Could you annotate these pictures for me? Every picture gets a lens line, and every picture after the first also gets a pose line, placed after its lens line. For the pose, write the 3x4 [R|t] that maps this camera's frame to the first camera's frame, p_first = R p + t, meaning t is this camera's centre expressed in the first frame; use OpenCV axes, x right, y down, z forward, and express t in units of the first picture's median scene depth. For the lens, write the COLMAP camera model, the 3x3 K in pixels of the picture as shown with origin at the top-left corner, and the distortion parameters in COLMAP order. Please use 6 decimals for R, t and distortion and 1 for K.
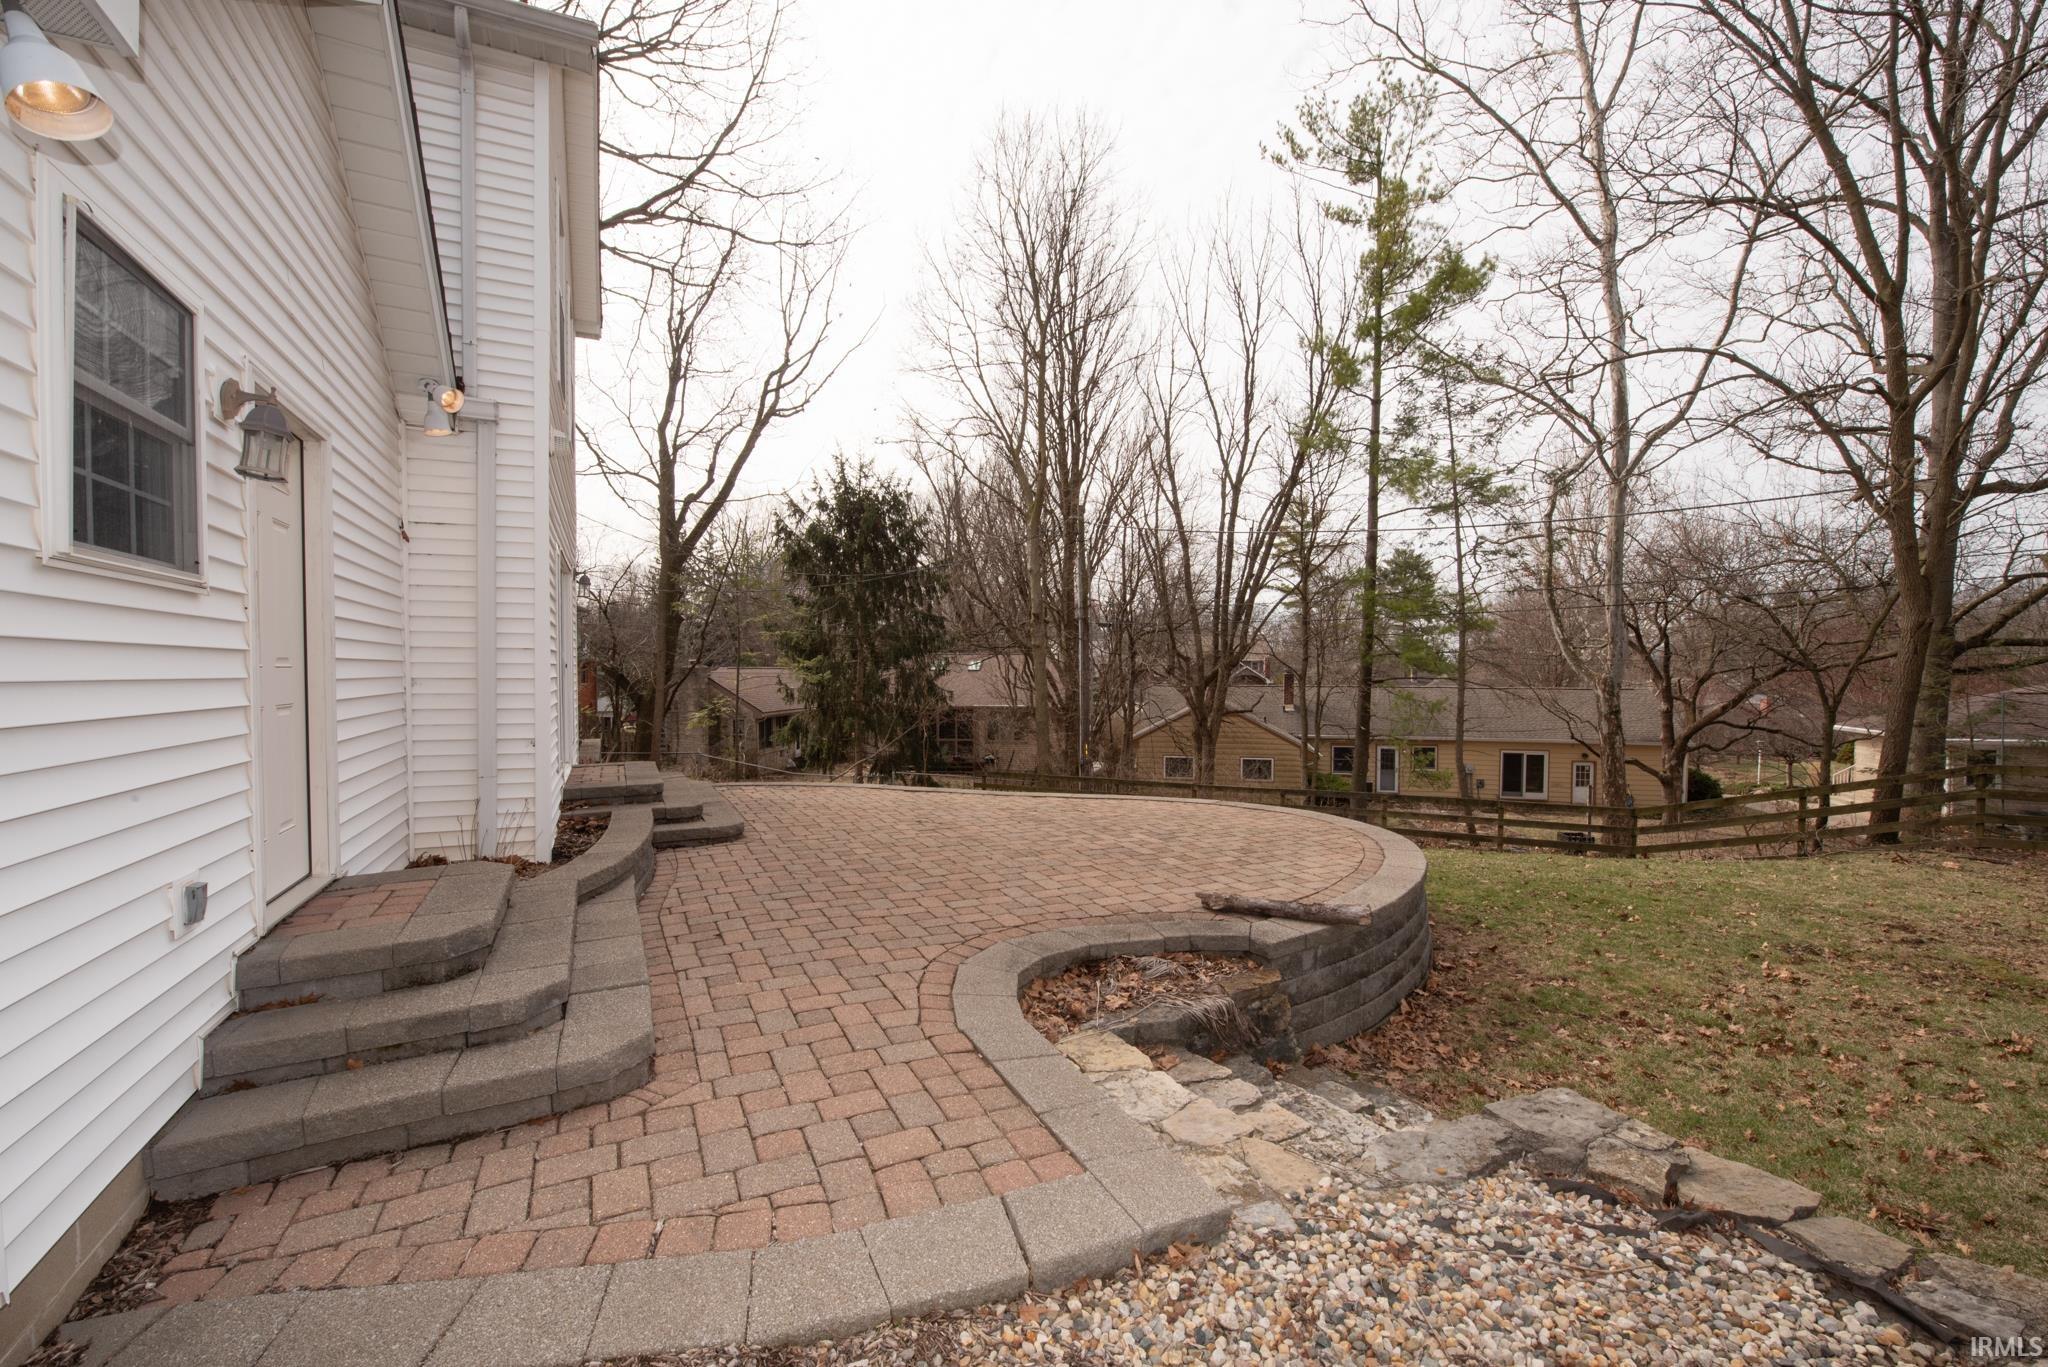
lens RADIAL K [[848.2, 0, 1023.8], [0, 848.2, 691.1], [0, 0, 1]] dist [-0.015155, -0.000424]
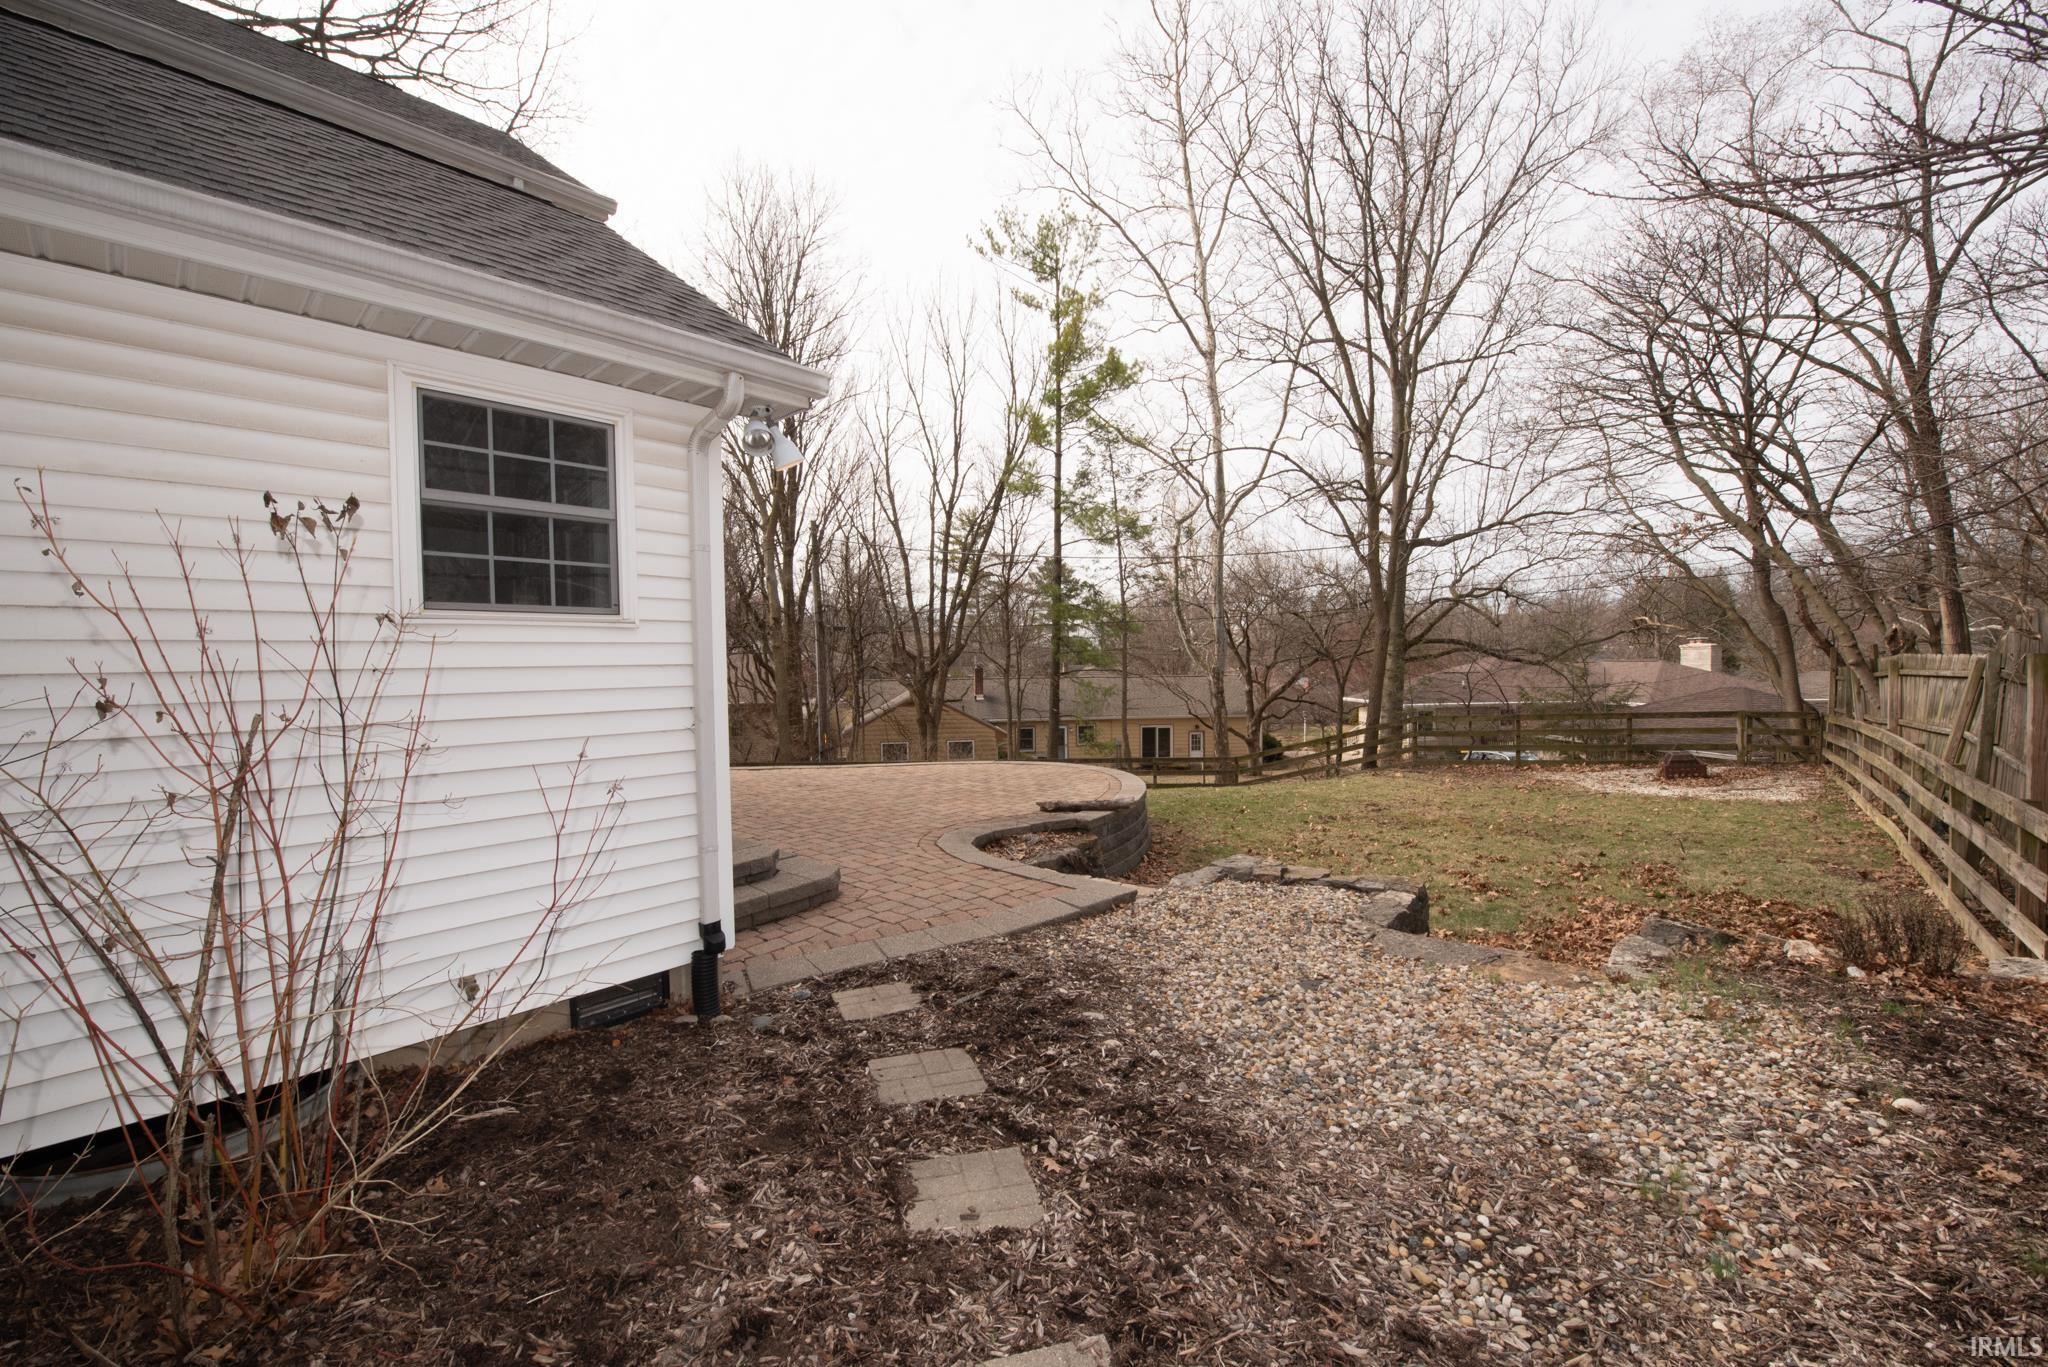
lens RADIAL K [[819.4, 0, 1019.7], [0, 819.4, 690.3], [0, 0, 1]] dist [-0.000679, -0.008929]
pose [[0.925916, -0.027268, 0.376745, -0.122377], [0.025385, 0.999628, 0.009964, -0.000045], [-0.376877, 0.000338, 0.926263, -0.138485]]
